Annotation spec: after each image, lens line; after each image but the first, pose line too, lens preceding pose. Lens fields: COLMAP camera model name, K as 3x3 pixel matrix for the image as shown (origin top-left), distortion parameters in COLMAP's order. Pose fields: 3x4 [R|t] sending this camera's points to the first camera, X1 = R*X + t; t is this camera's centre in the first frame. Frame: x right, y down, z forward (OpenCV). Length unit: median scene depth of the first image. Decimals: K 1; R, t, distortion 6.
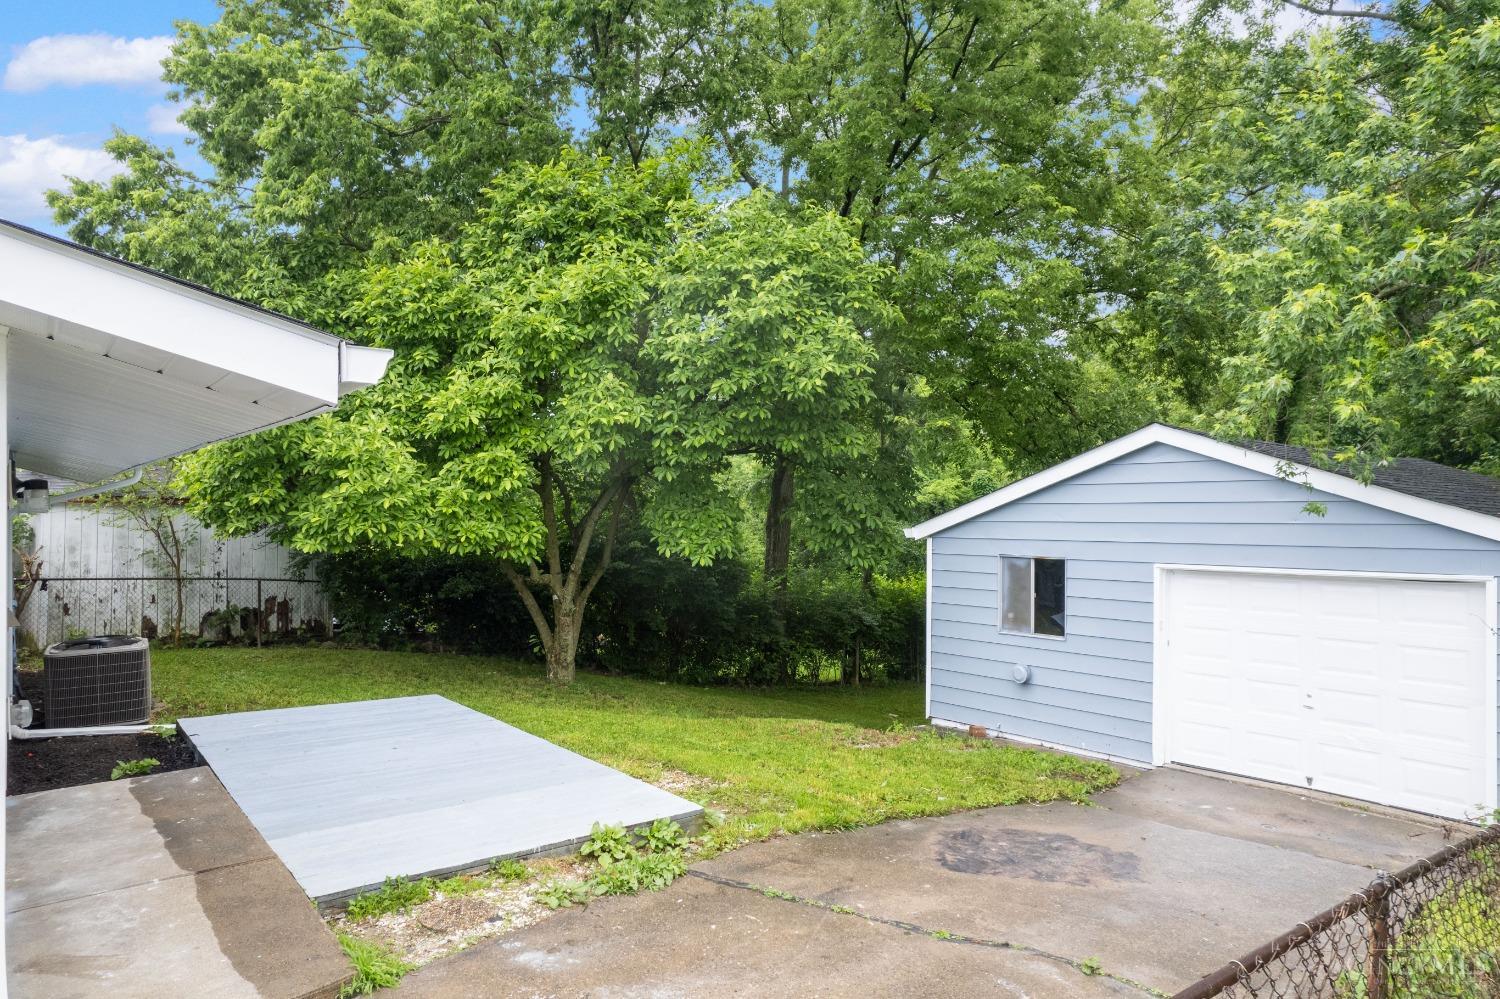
lens RADIAL K [[980.7, 0, 755.4], [0, 980.7, 501.4], [0, 0, 1]] dist [-0.043378, 0.014419]
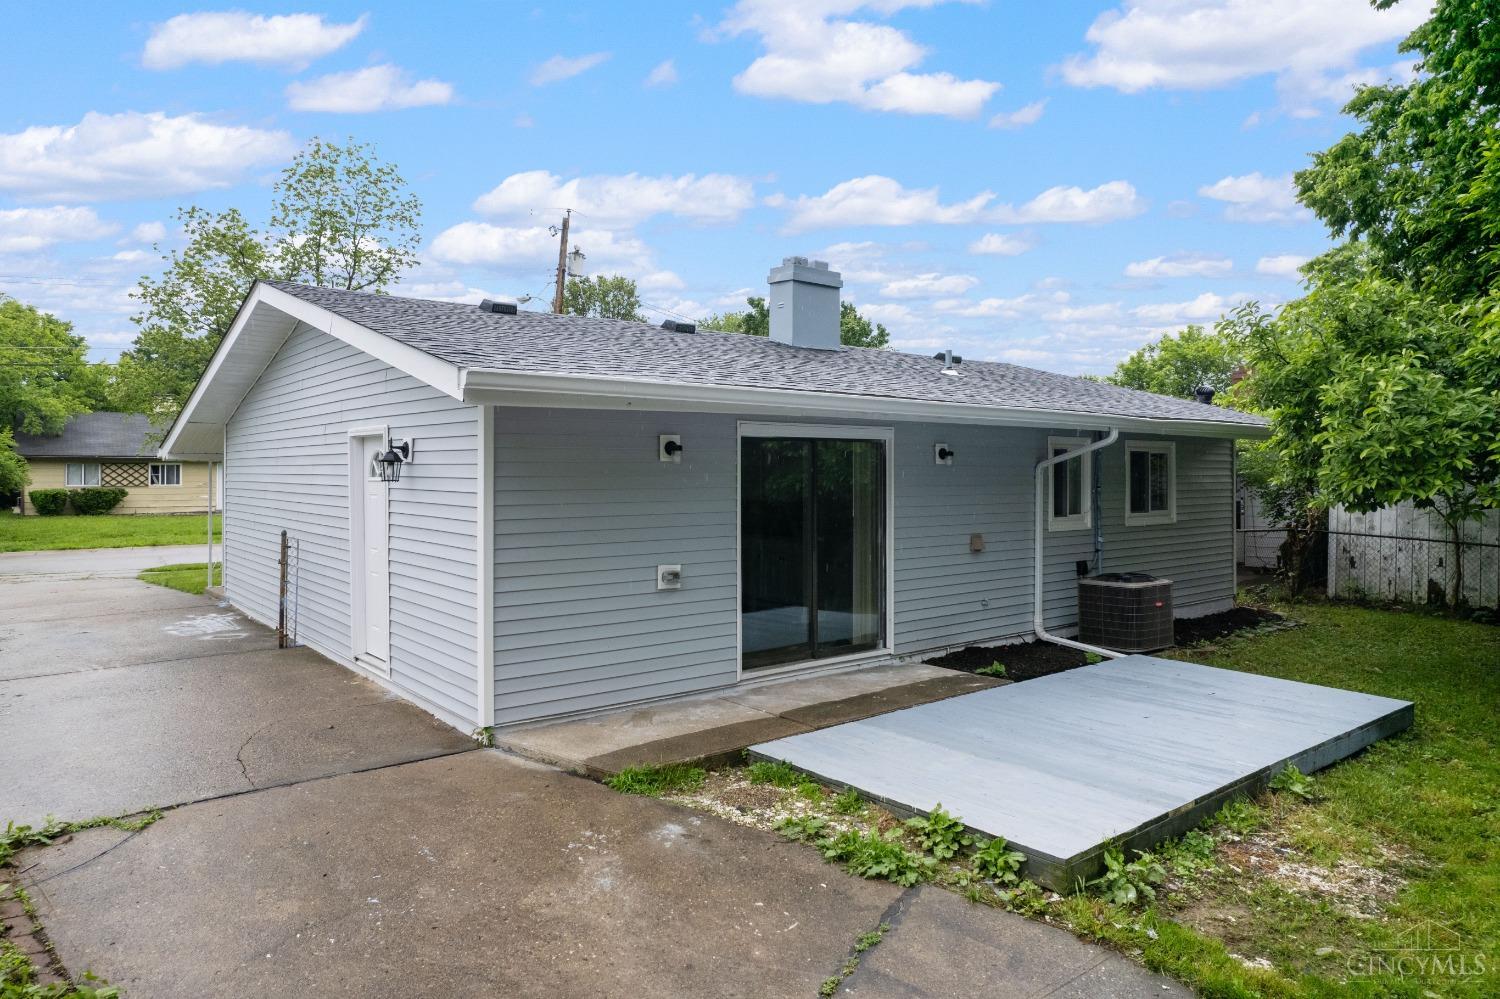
lens RADIAL K [[980.7, 0, 757.2], [0, 980.7, 494.3], [0, 0, 1]] dist [-0.043378, 0.014419]
pose [[0.021121, 0.030911, -0.999299, 0.784729], [0.000968, 0.999521, 0.030939, 0.016858], [0.999776, -0.001621, 0.021081, 0.882544]]
